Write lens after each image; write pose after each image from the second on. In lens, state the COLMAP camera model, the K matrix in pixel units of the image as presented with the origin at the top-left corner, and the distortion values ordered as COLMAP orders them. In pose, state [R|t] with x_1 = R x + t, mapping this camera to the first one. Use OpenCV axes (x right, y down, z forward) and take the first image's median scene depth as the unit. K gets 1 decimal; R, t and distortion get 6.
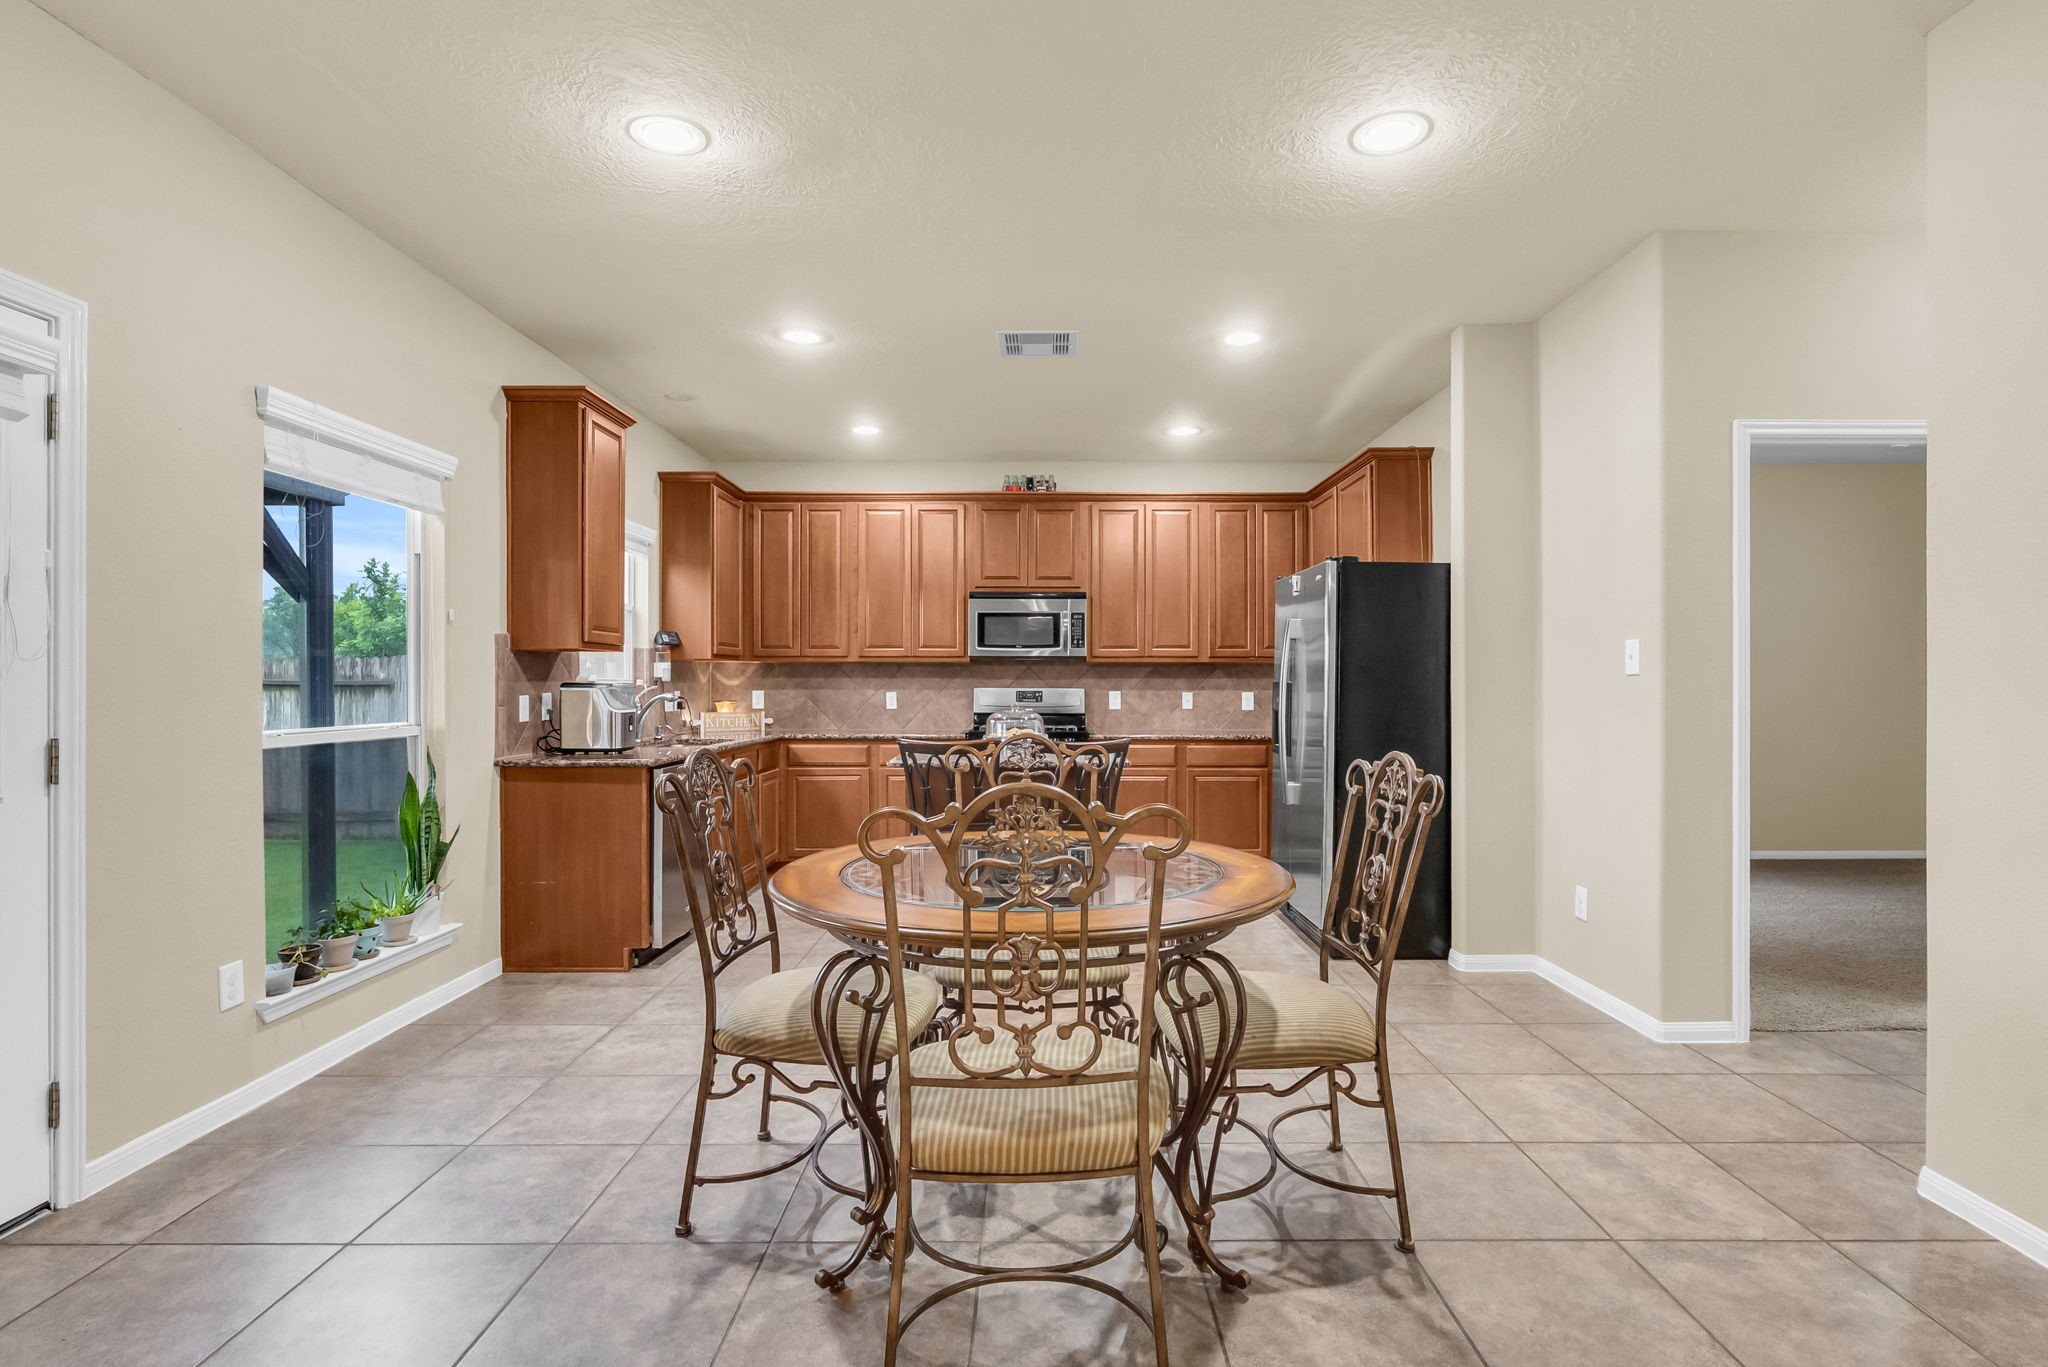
lens RADIAL K [[988.8, 0, 1038.9], [0, 988.8, 680.1], [0, 0, 1]] dist [-0.001575, 0.000293]
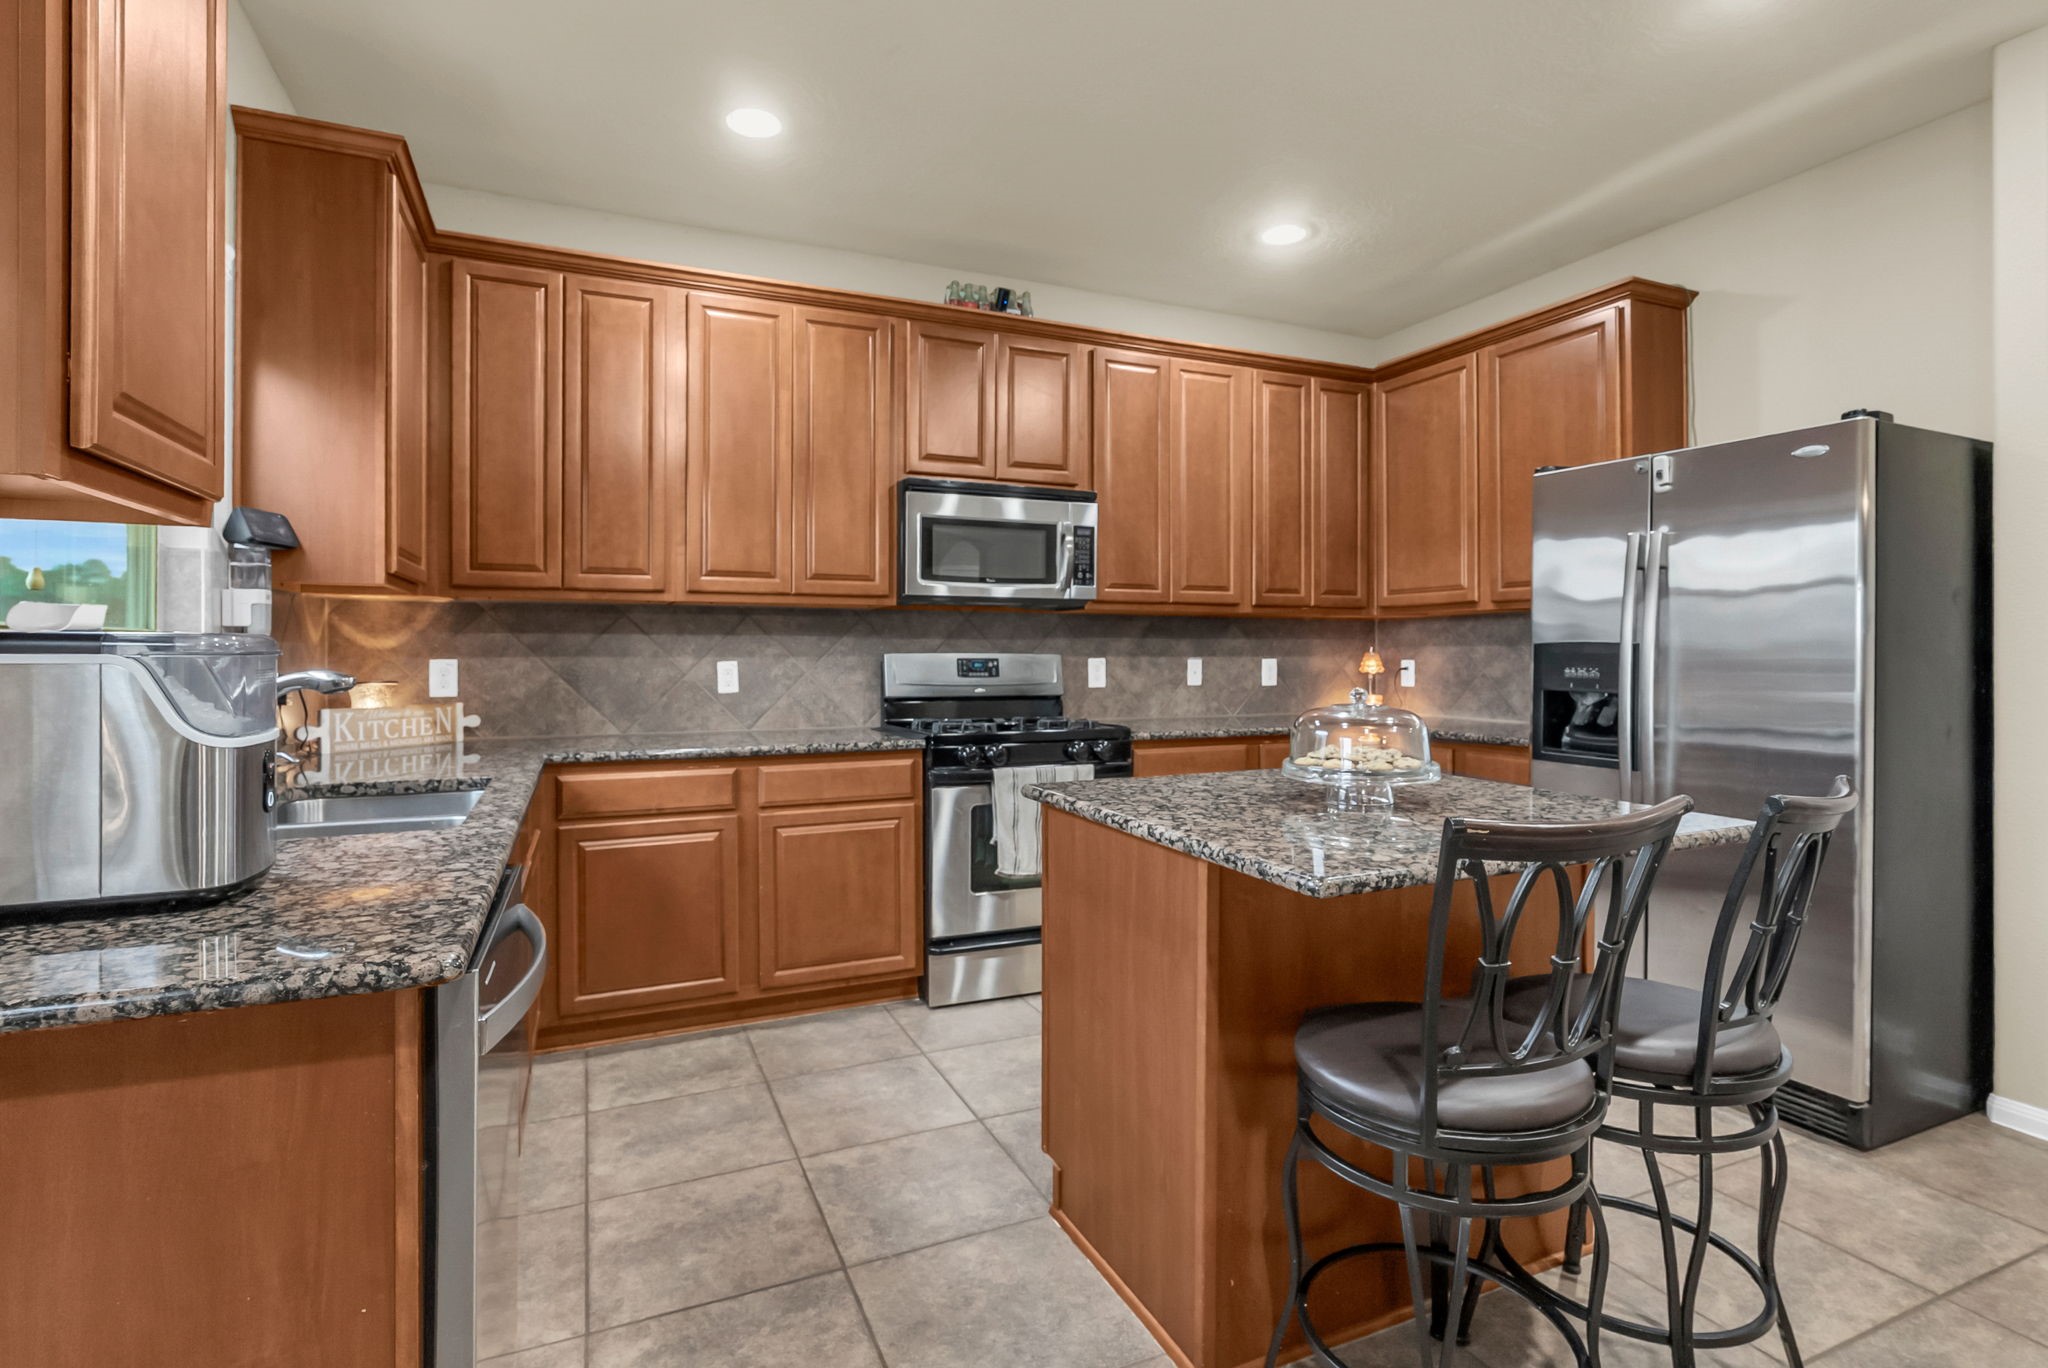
lens RADIAL K [[993.7, 0, 1025.2], [0, 993.7, 647.0], [0, 0, 1]] dist [-0.008833, -0.000085]
pose [[0.915506, 0.001777, 0.402302, -0.228586], [-0.002241, 0.999997, 0.000683, 0.003848], [-0.402299, -0.001527, 0.915507, 0.462036]]
